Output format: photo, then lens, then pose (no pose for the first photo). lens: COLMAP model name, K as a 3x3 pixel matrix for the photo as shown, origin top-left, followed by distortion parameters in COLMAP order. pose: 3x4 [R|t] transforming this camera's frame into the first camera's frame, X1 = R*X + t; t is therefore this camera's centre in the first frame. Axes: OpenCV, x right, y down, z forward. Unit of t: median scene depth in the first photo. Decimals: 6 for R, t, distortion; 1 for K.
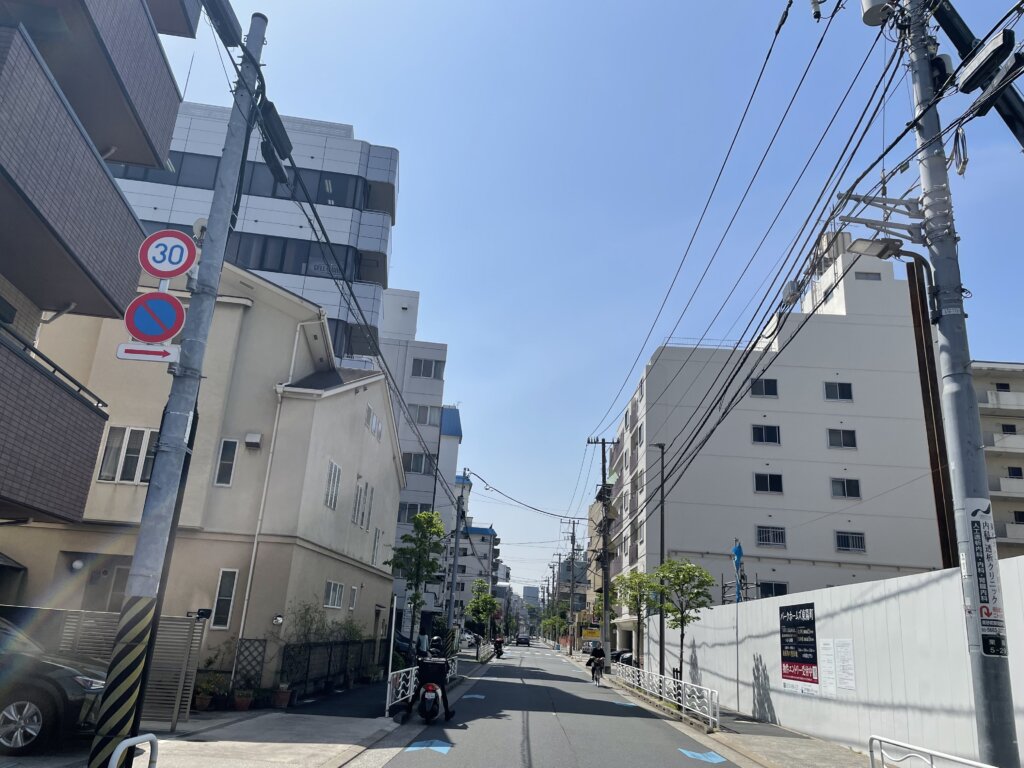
lens RADIAL K [[771.9, 0, 512.0], [0, 771.9, 384.0], [0, 0, 1]] dist [0.003570, -0.001377]
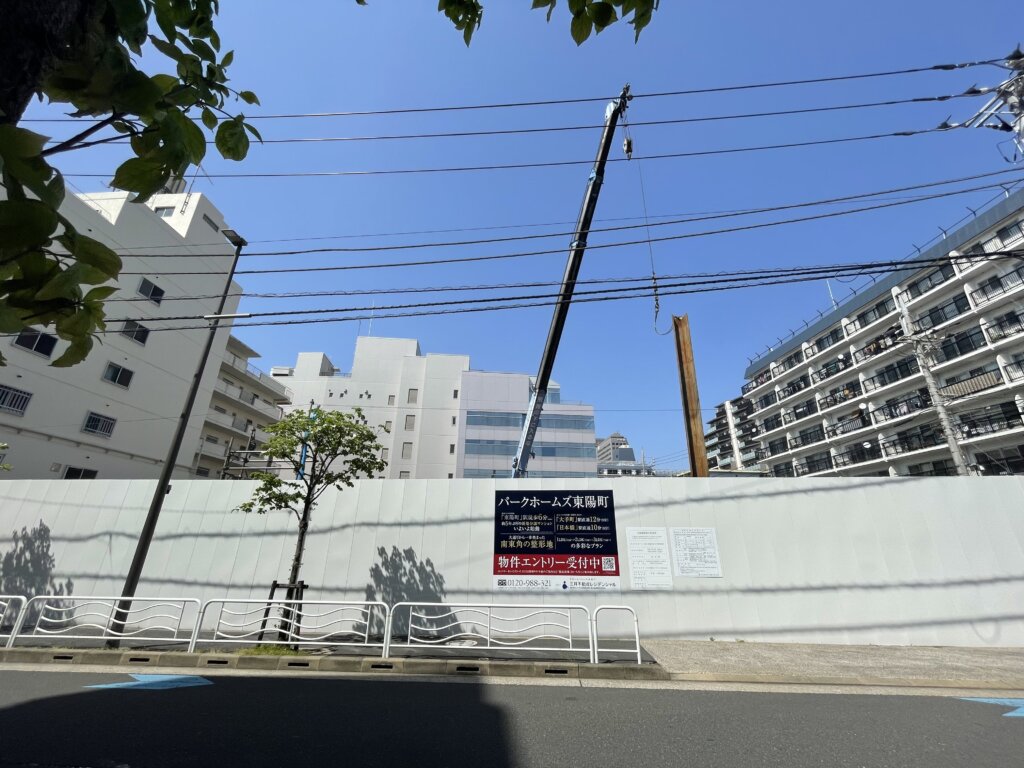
lens RADIAL K [[408.9, 0, 514.0], [0, 408.9, 381.1], [0, 0, 1]] dist [0.007928, -0.000023]
pose [[0.056805, 0.308810, 0.949426, -0.150880], [-0.311660, 0.908925, -0.276989, 0.333590], [-0.948494, -0.280164, 0.147875, 1.059396]]
